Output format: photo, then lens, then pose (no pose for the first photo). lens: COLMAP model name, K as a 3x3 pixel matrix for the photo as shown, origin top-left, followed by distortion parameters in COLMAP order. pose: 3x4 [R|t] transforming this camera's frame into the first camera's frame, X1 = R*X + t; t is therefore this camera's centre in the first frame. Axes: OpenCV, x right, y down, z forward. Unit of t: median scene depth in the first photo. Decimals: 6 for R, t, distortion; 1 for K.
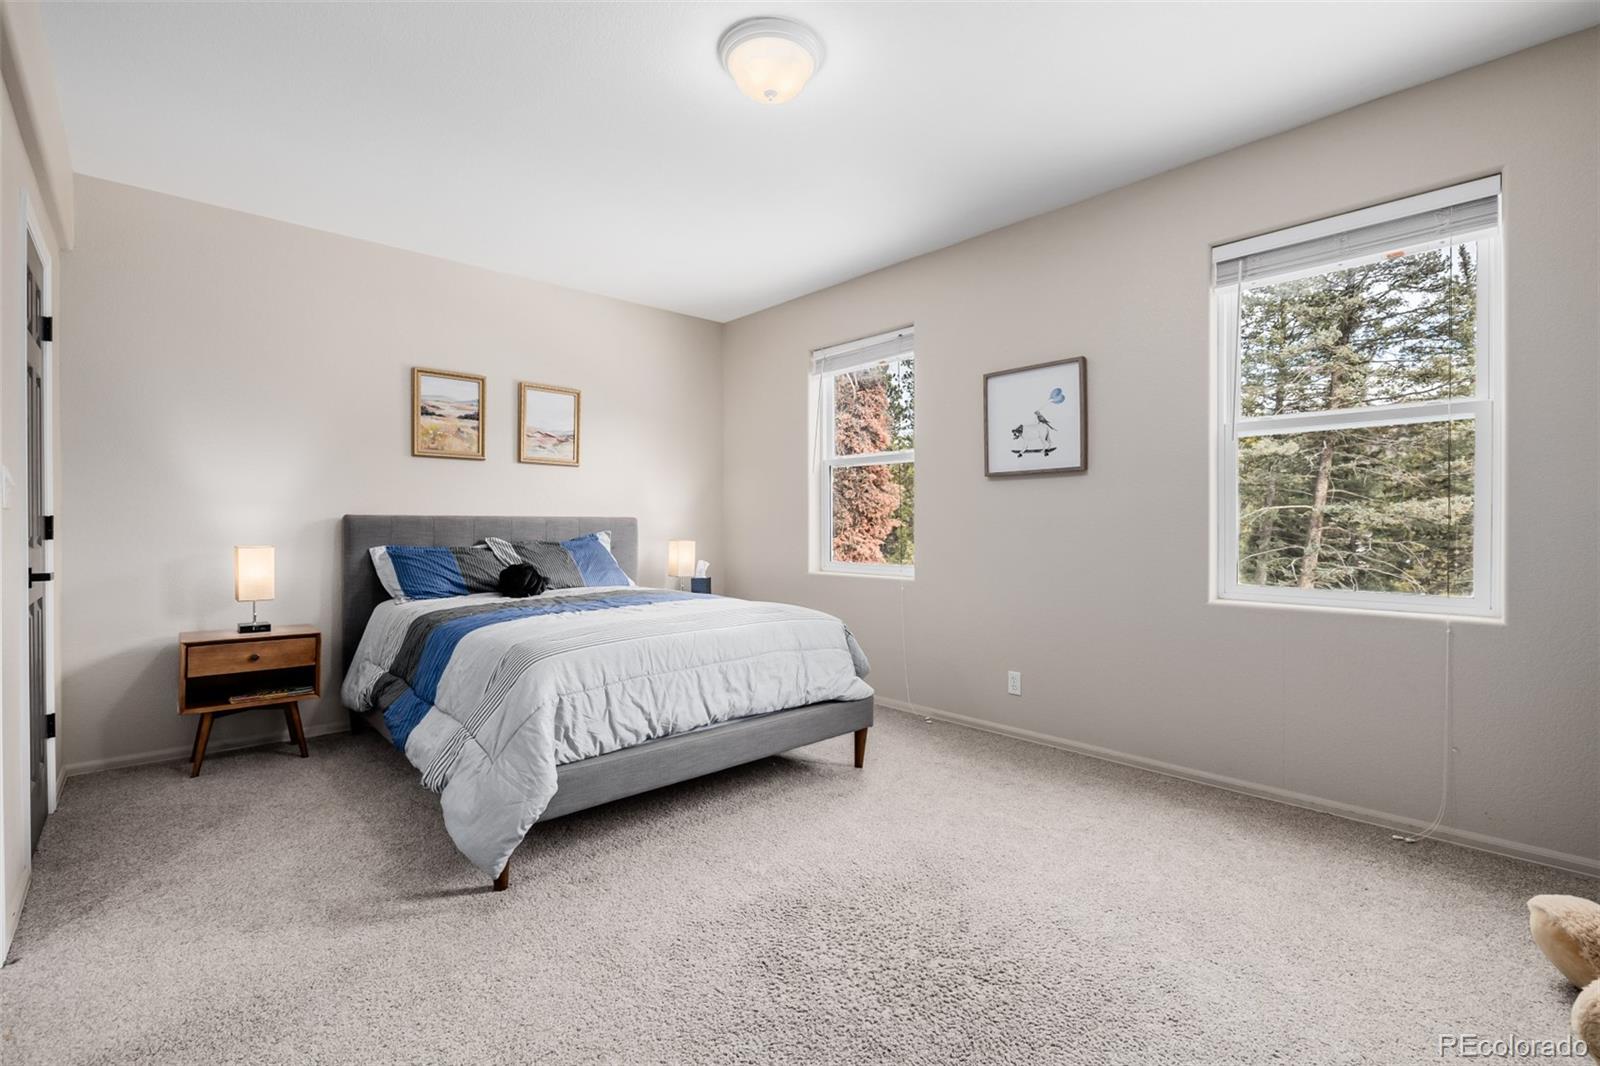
lens RADIAL K [[719.2, 0, 804.5], [0, 719.2, 527.4], [0, 0, 1]] dist [-0.000027, 0.000134]
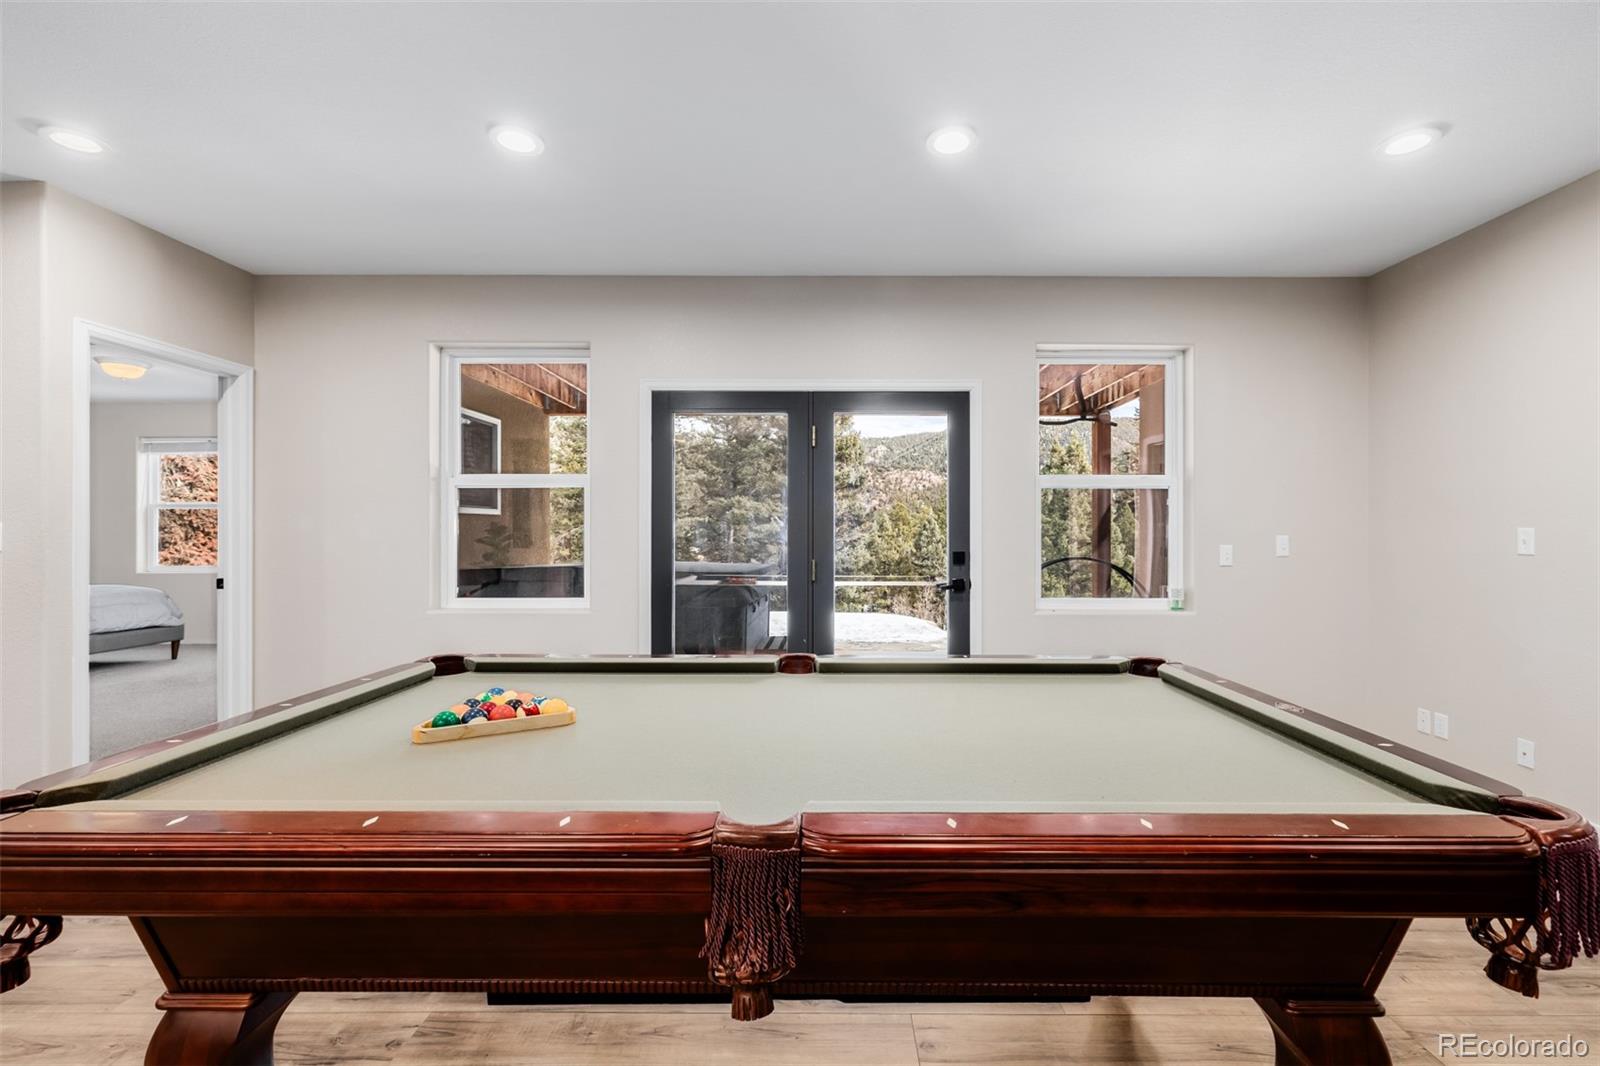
lens RADIAL K [[672.2, 0, 839.8], [0, 672.2, 529.4], [0, 0, 1]] dist [0.001270, 0.000777]
pose [[0.674905, 0.004787, 0.737889, -0.058277], [0.003473, 0.999947, -0.009664, -0.017067], [-0.737896, 0.009085, 0.674853, -1.546874]]
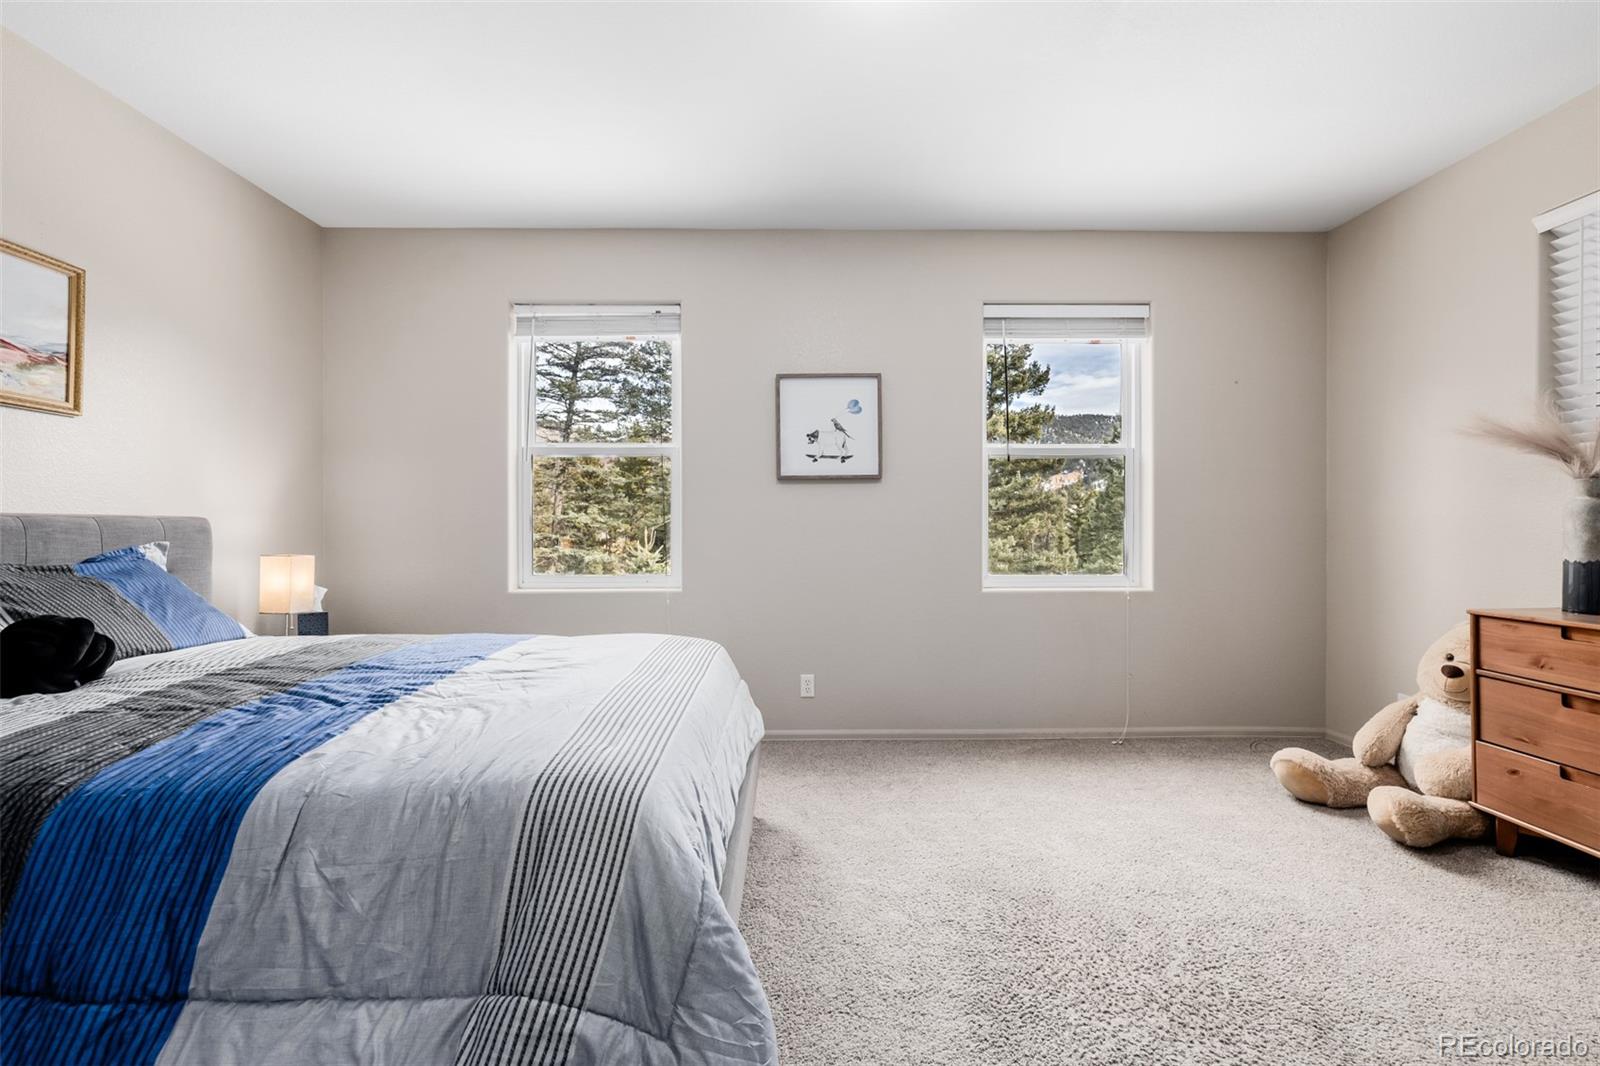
lens RADIAL K [[672.2, 0, 800.5], [0, 672.2, 528.5], [0, 0, 1]] dist [0.001270, 0.000777]
pose [[0.669884, -0.001438, 0.742464, -0.403835], [0.004978, 0.999984, -0.002555, -0.001289], [-0.742449, 0.005407, 0.669881, 0.367780]]
